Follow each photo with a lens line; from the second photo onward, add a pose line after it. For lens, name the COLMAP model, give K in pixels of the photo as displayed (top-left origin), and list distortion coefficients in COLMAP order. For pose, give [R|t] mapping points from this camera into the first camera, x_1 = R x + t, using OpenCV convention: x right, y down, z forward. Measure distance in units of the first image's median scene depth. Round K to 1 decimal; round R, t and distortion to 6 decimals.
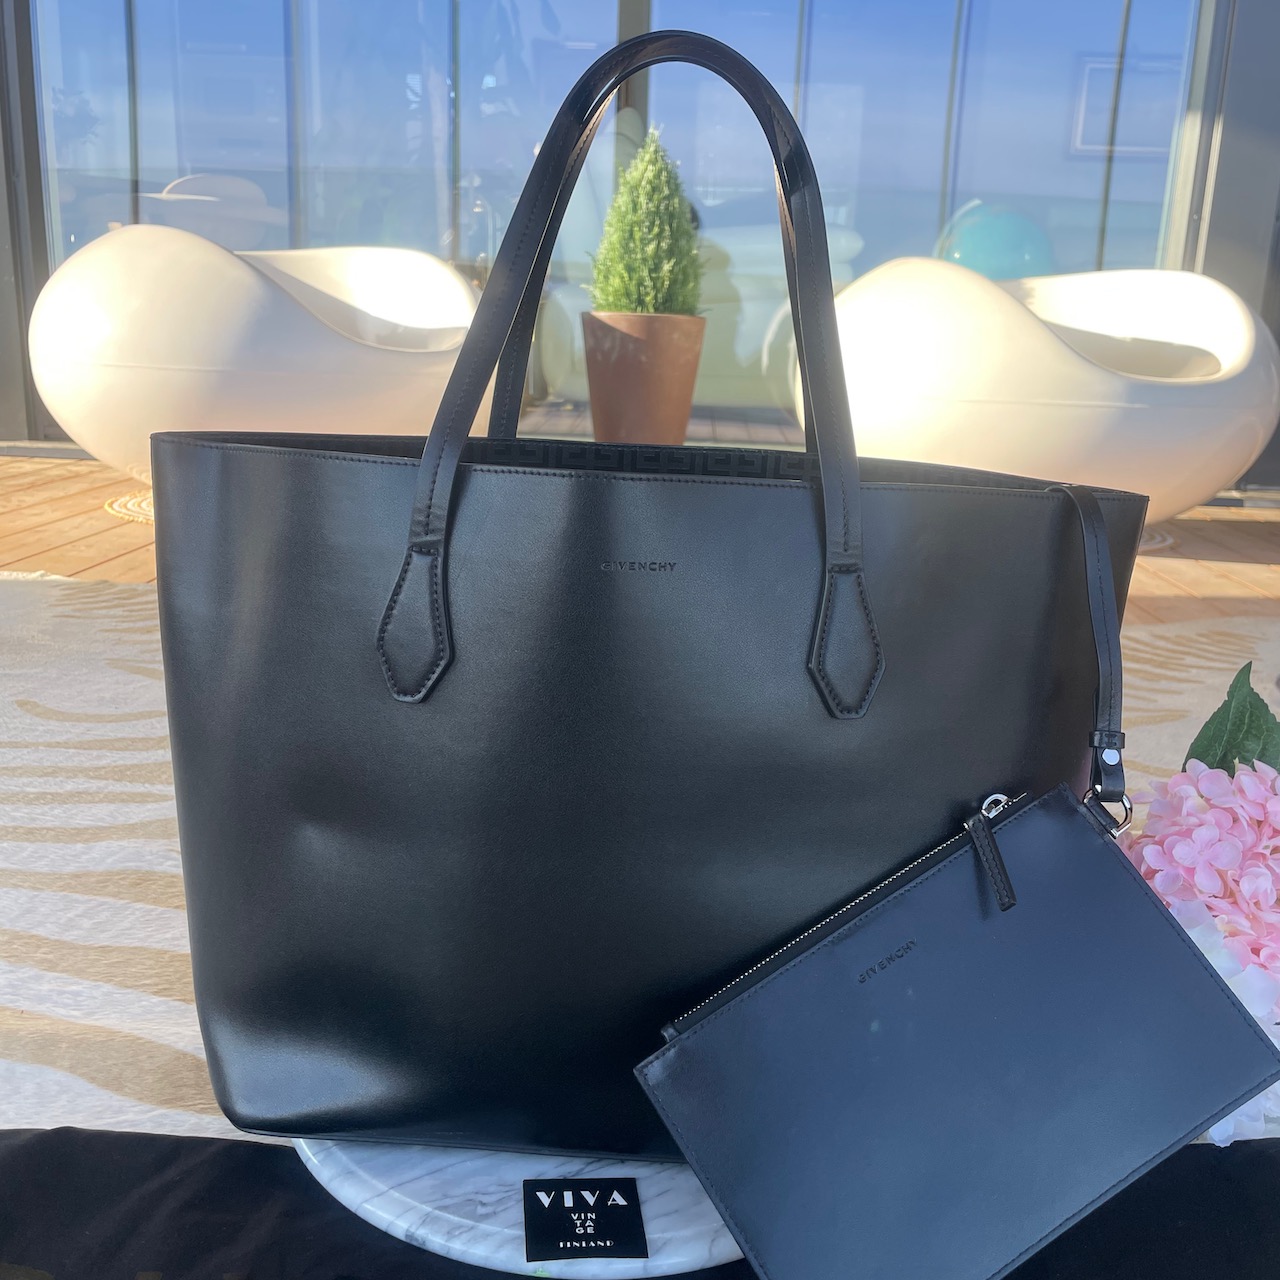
lens RADIAL K [[1292.2, 0, 635.8], [0, 1292.2, 658.2], [0, 0, 1]] dist [0.016180, 0.000000]
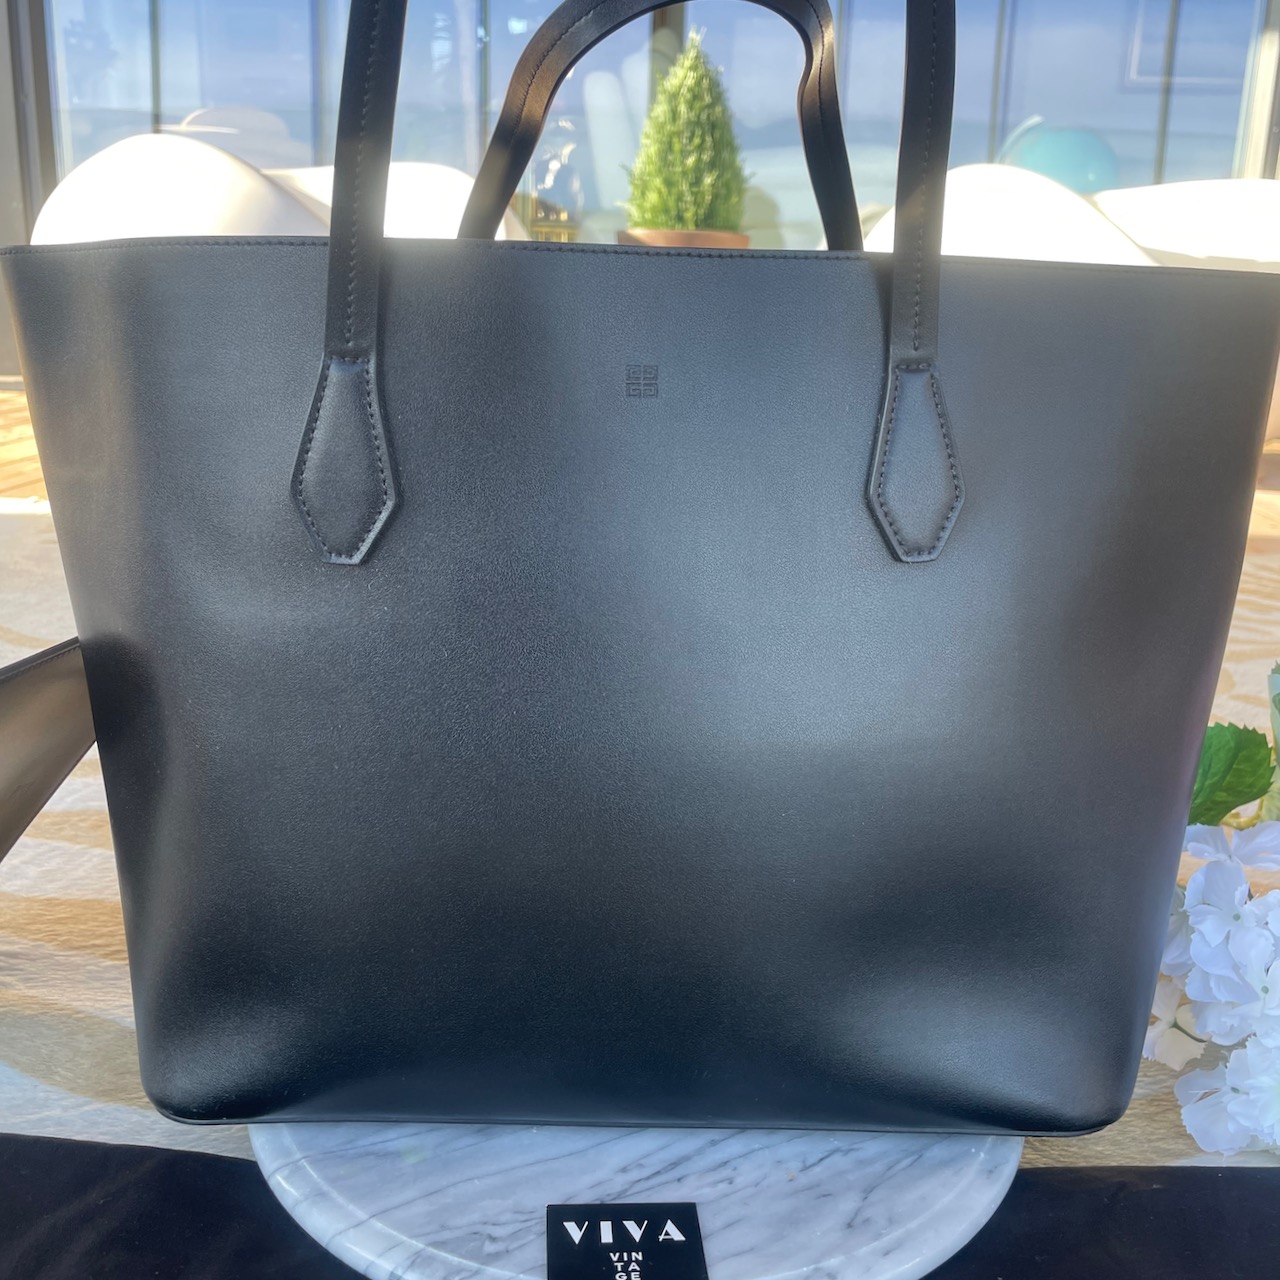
lens RADIAL K [[1292.2, 0, 652.6], [0, 1292.2, 659.2], [0, 0, 1]] dist [0.016180, 0.000000]
pose [[0.999901, 0.000194, -0.014047, -0.011069], [0.000279, 0.999433, 0.033660, 0.044419], [0.014046, -0.033661, 0.999335, 0.195697]]
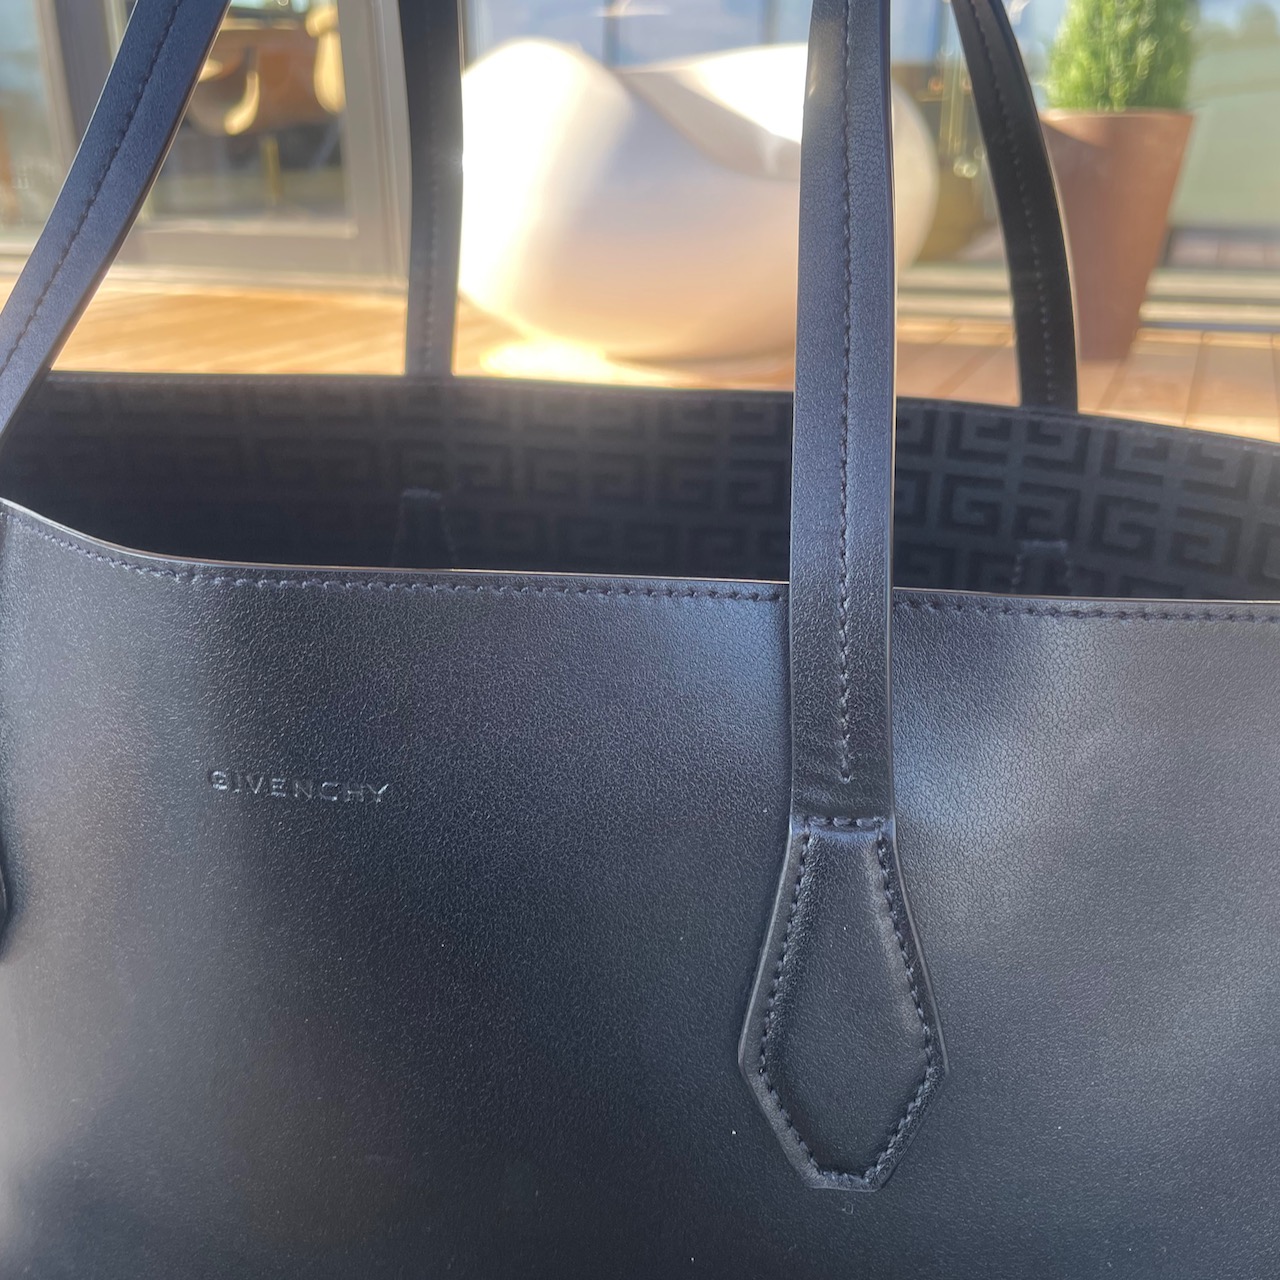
lens RADIAL K [[1292.2, 0, 645.8], [0, 1292.2, 629.2], [0, 0, 1]] dist [0.016180, 0.000000]
pose [[0.934171, 0.084671, -0.346633, 0.167181], [-0.046030, 0.991917, 0.118244, -0.118842], [0.353843, -0.094504, 0.930518, 0.463359]]
